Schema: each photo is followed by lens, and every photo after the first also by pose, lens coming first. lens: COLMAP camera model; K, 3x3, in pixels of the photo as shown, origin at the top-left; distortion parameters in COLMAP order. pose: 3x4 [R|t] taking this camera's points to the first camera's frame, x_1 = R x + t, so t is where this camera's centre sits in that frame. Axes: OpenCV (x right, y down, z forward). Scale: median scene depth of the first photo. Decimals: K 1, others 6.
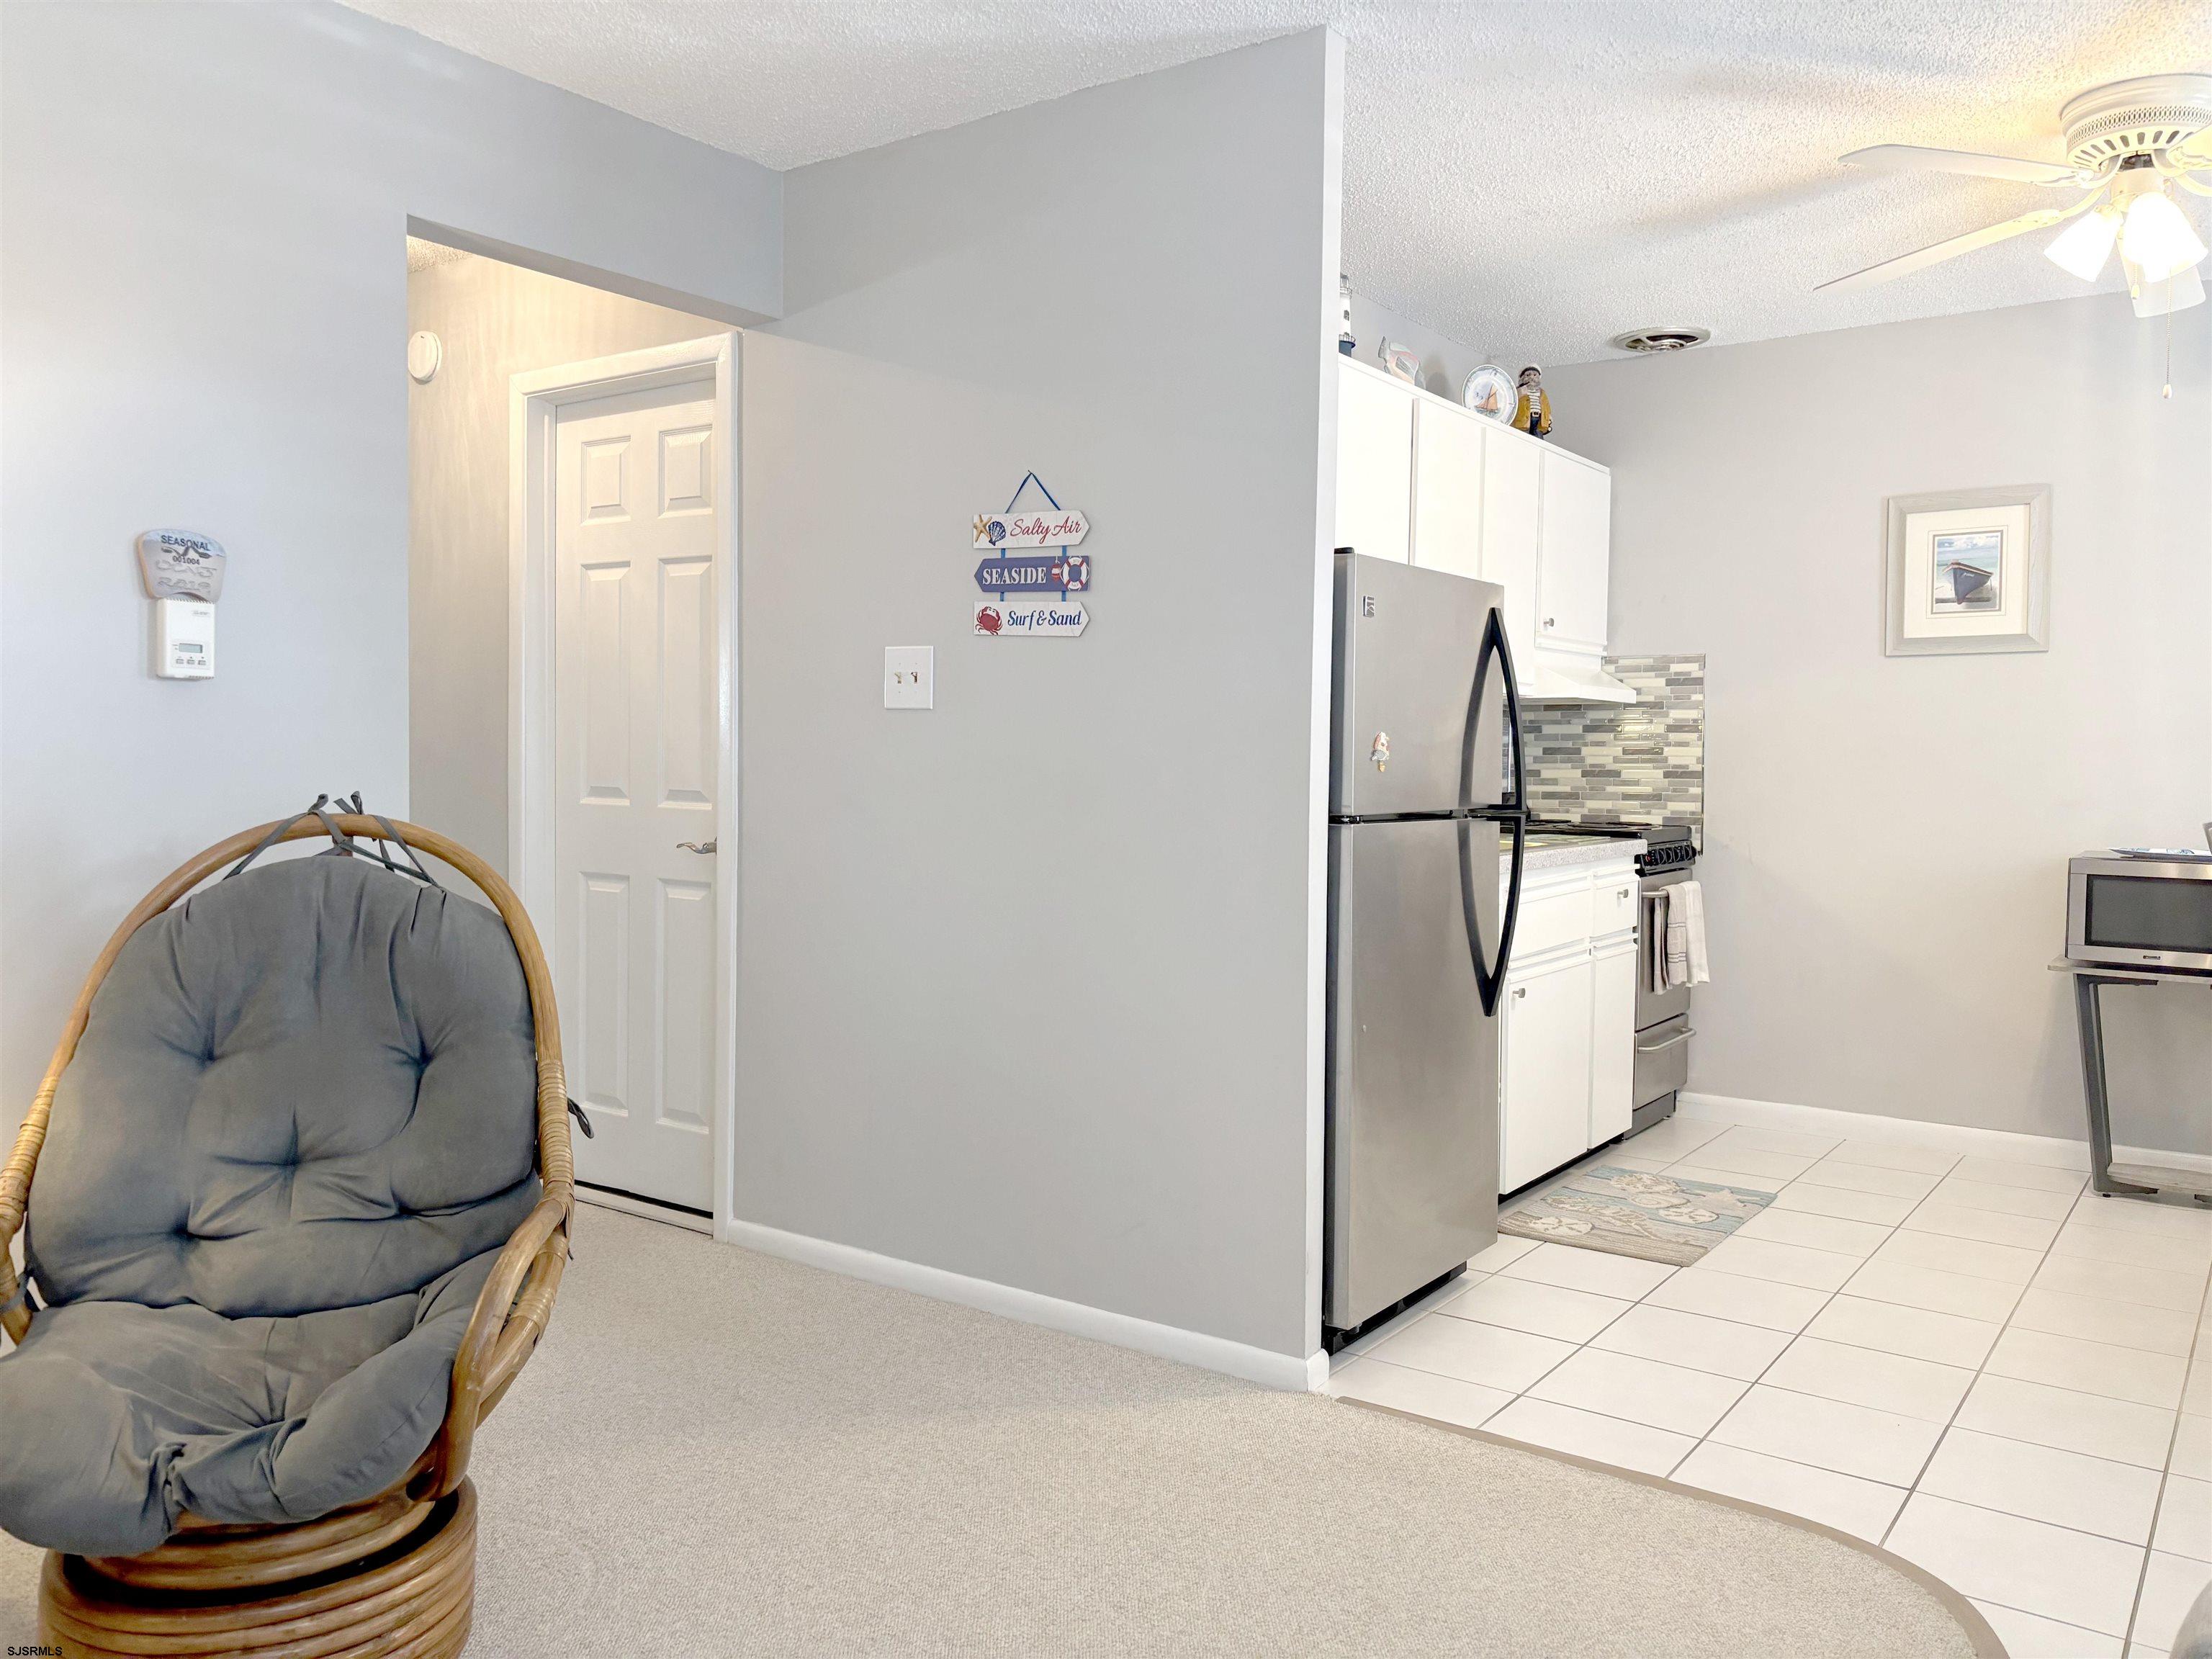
lens RADIAL K [[1684.6, 0, 1097.1], [0, 1684.6, 814.4], [0, 0, 1]] dist [0.010285, -0.006810]
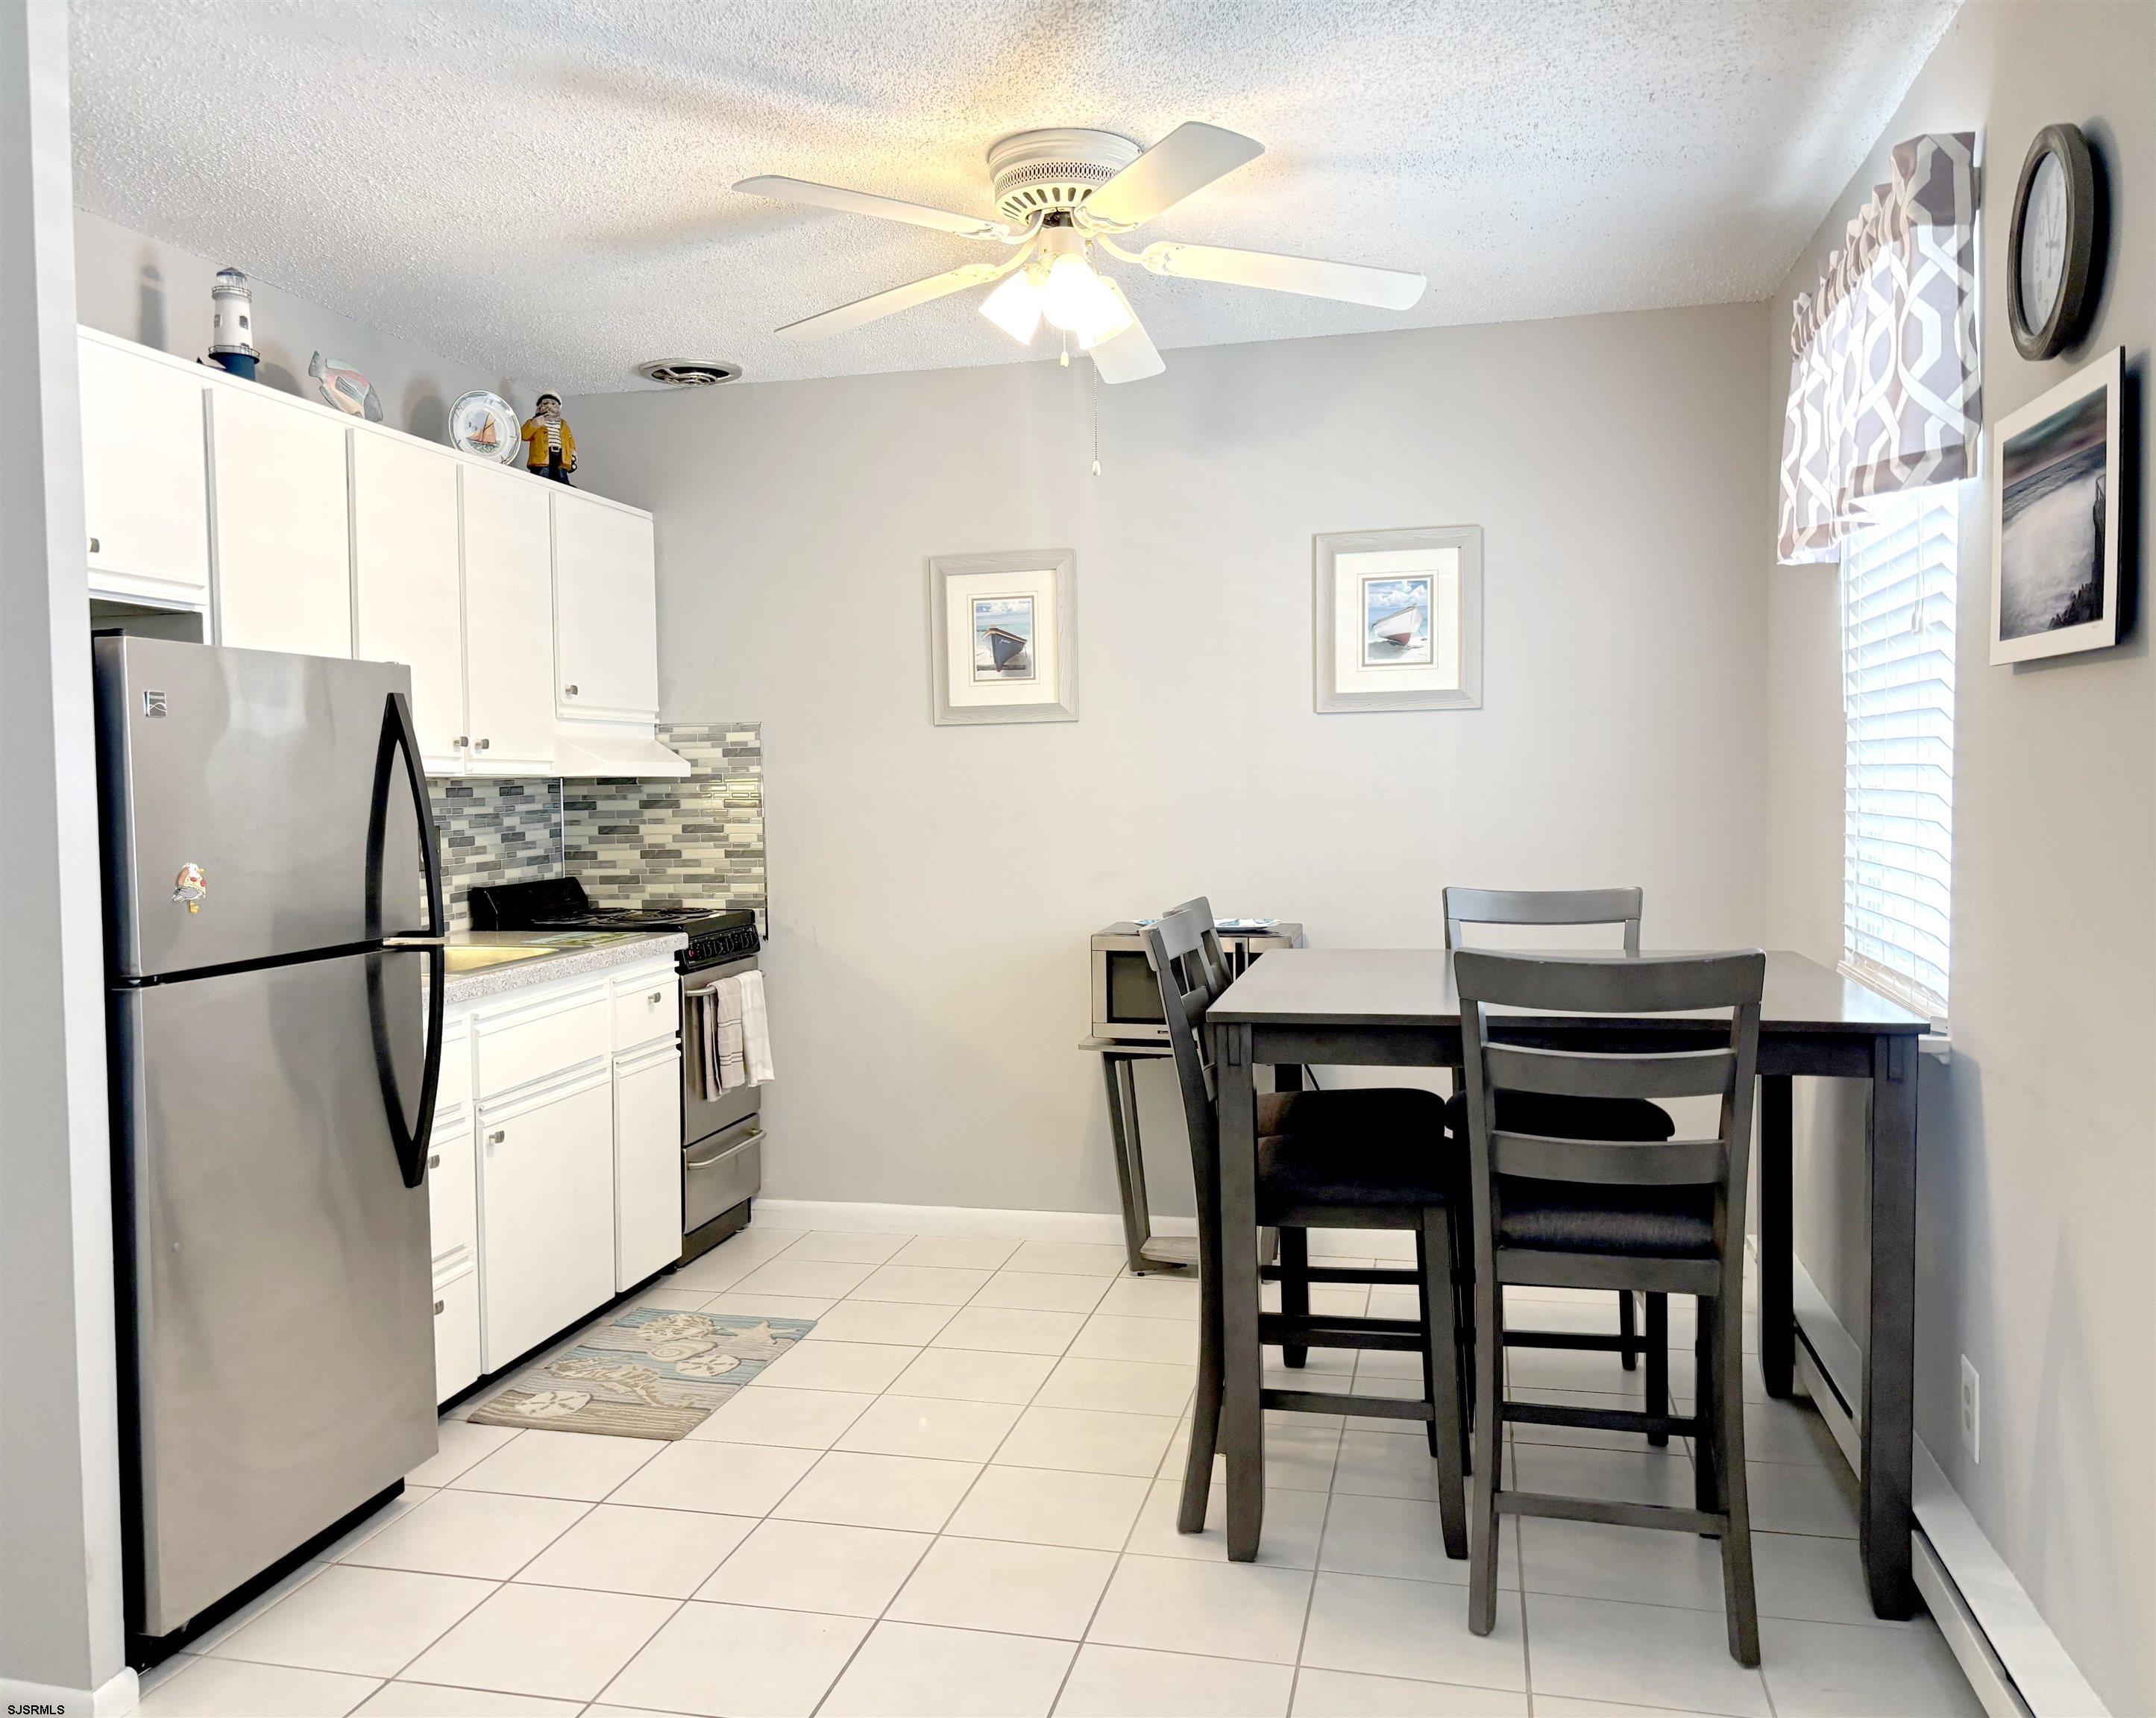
lens RADIAL K [[1760.9, 0, 1007.0], [0, 1760.9, 870.8], [0, 0, 1]] dist [0.095342, -0.155812]
pose [[0.930883, -0.042805, 0.362802, 0.139447], [0.037959, 0.999069, 0.020479, -0.030059], [-0.363341, -0.005292, 0.931641, 0.057787]]
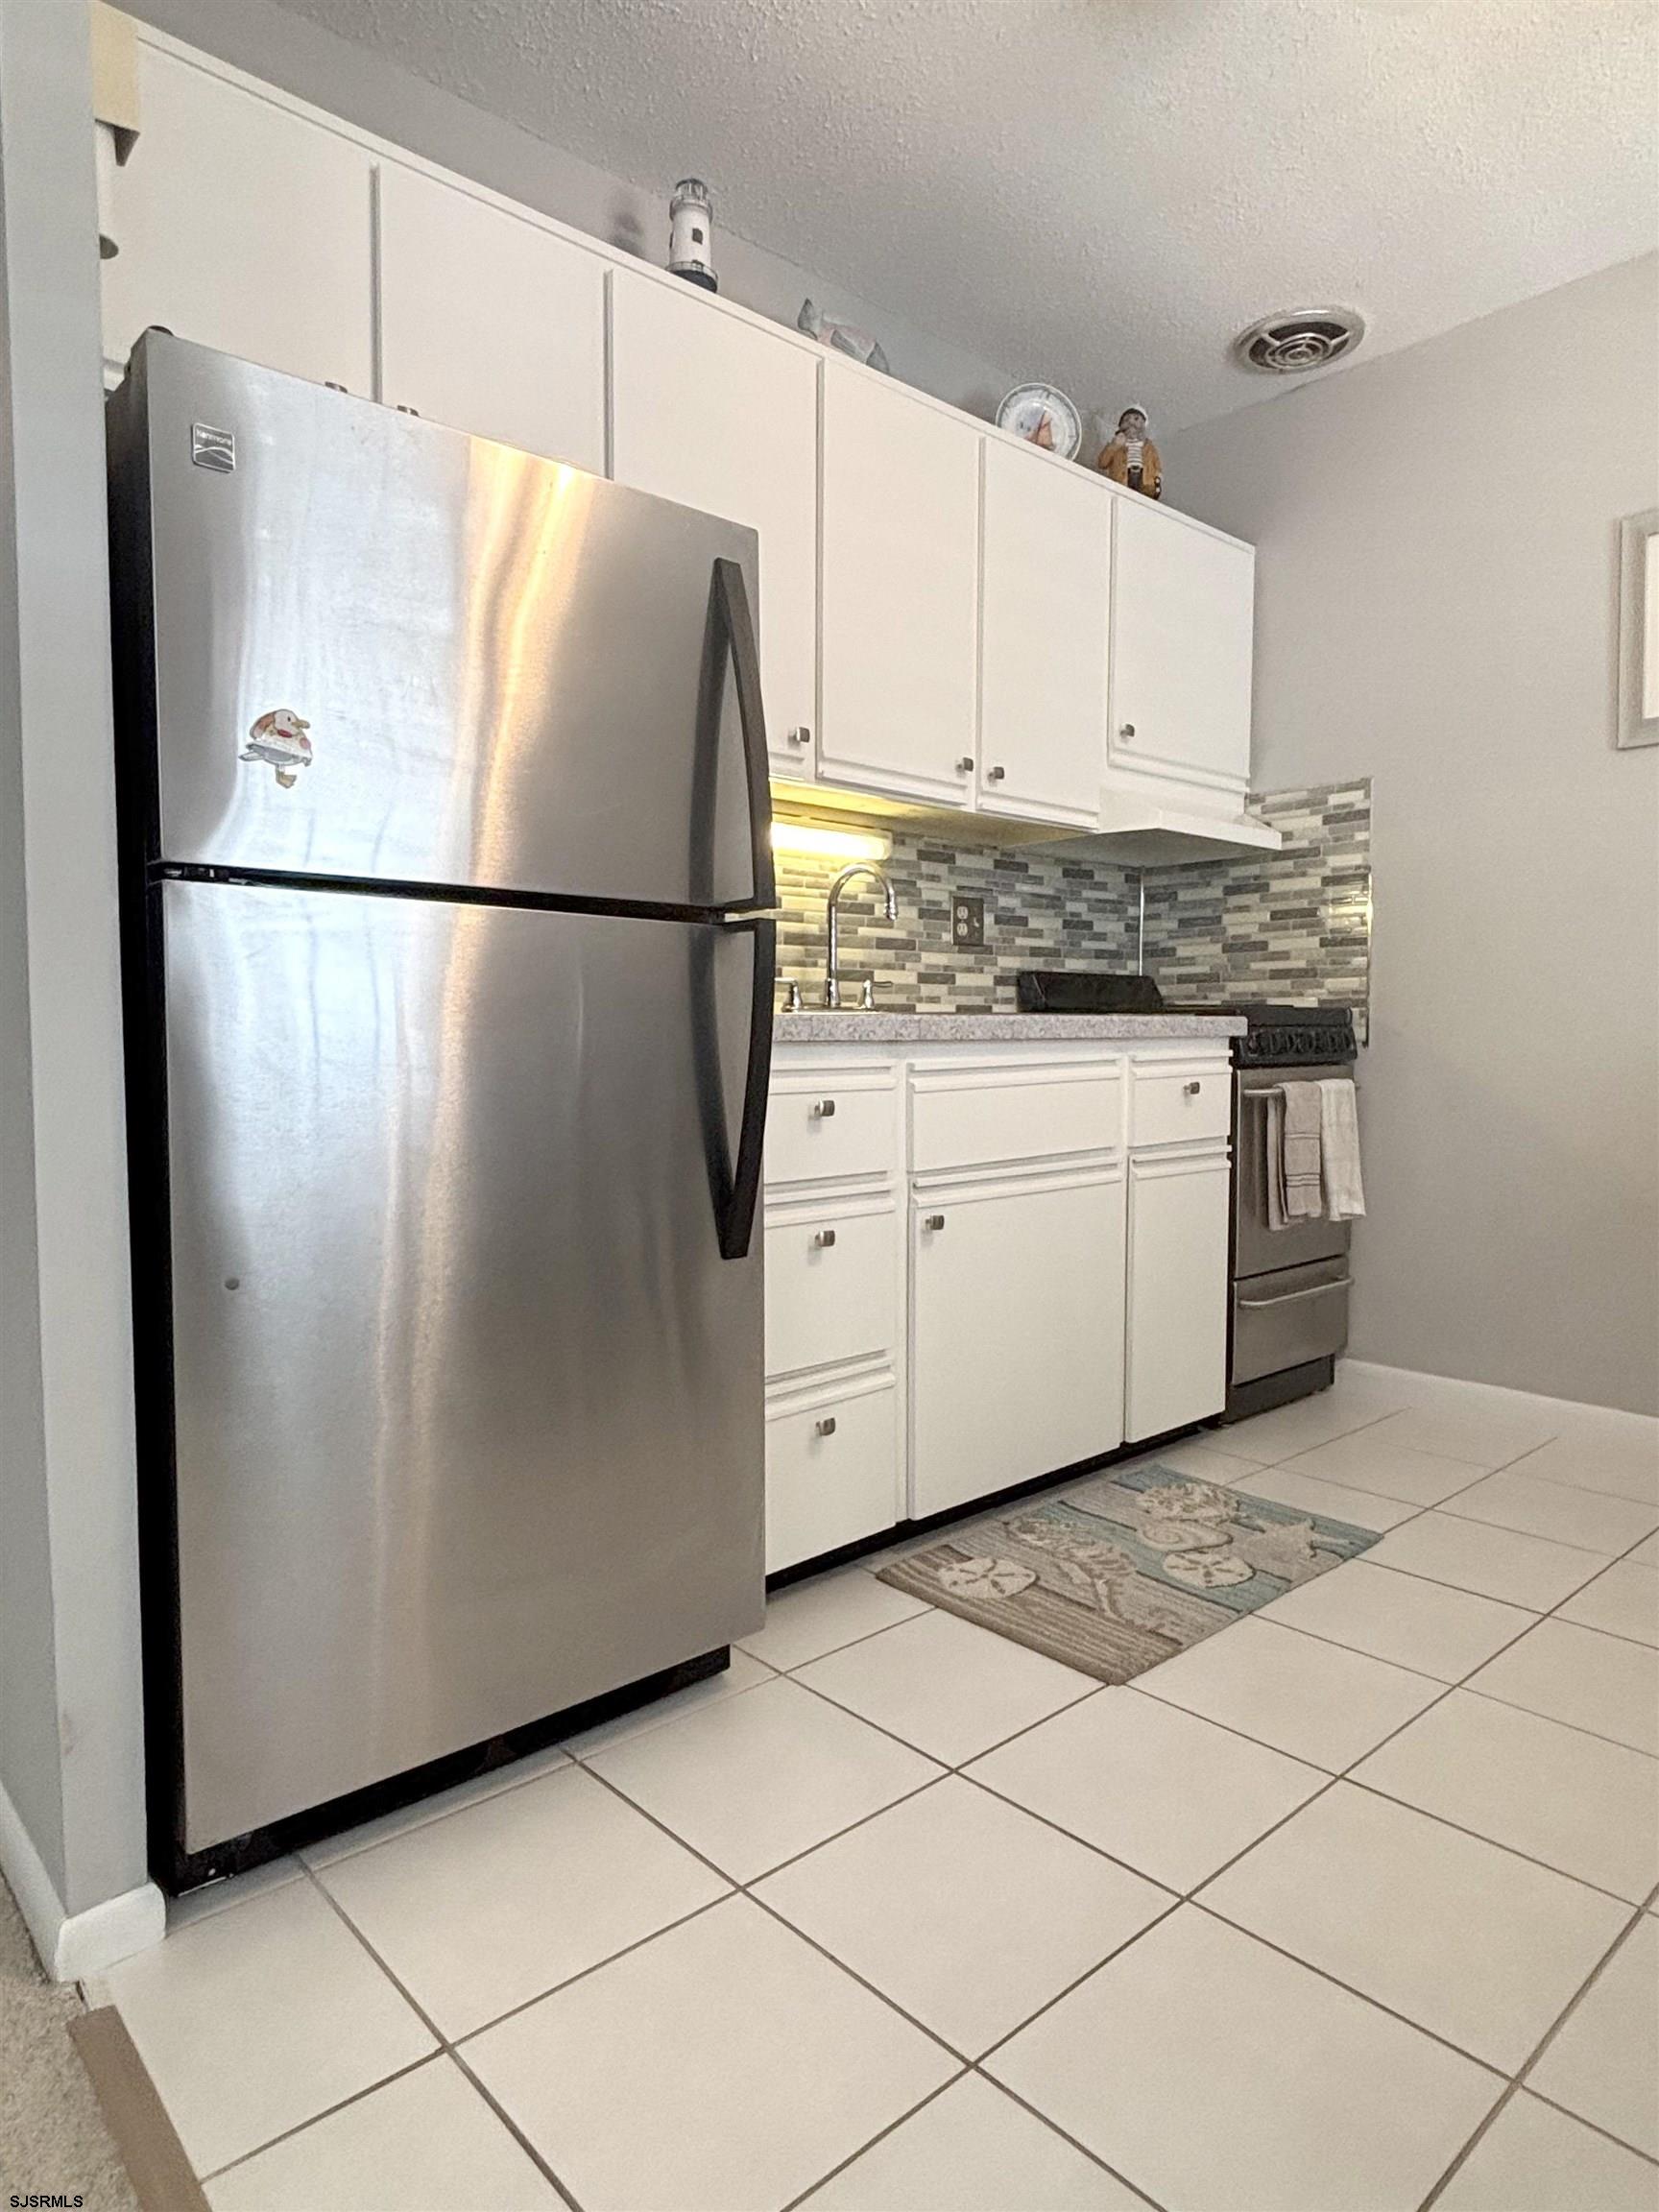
lens RADIAL K [[1311.7, 0, 845.6], [0, 1311.7, 1112.9], [0, 0, 1]] dist [0.037658, -0.052273]
pose [[0.979225, 0.000819, -0.202776, 0.262745], [0.004259, 0.999688, 0.024602, 0.040189], [0.202733, -0.024955, 0.978916, 0.395202]]
